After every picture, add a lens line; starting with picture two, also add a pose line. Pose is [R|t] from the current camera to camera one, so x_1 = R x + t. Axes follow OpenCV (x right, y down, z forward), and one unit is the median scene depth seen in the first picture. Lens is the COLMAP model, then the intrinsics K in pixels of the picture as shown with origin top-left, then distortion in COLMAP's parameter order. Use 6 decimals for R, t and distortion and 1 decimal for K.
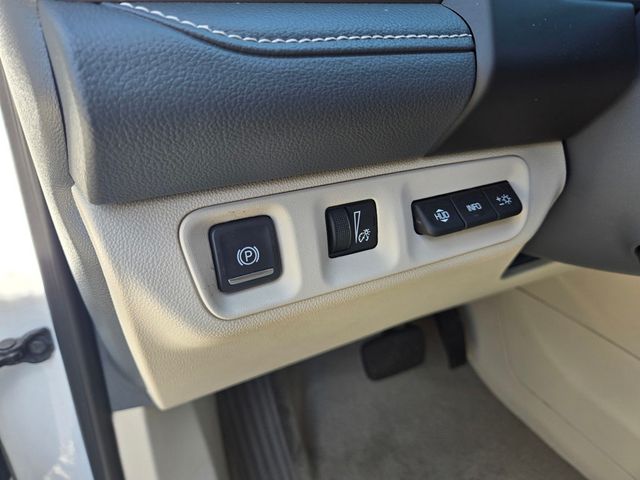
lens RADIAL K [[442.4, 0, 315.6], [0, 442.4, 237.9], [0, 0, 1]] dist [0.039448, -0.000332]
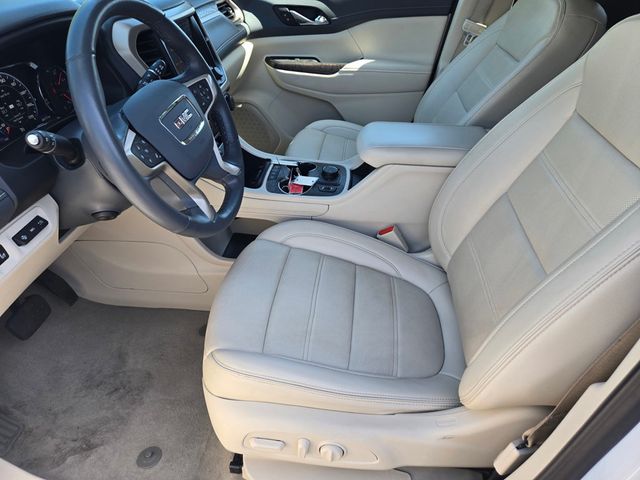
lens RADIAL K [[472.0, 0, 324.5], [0, 472.0, 241.0], [0, 0, 1]] dist [0.043931, -0.005099]
pose [[0.548298, -0.479502, 0.685162, -0.792133], [0.391134, 0.871199, 0.296693, -0.182893], [-0.739177, 0.105314, 0.665226, -2.523576]]
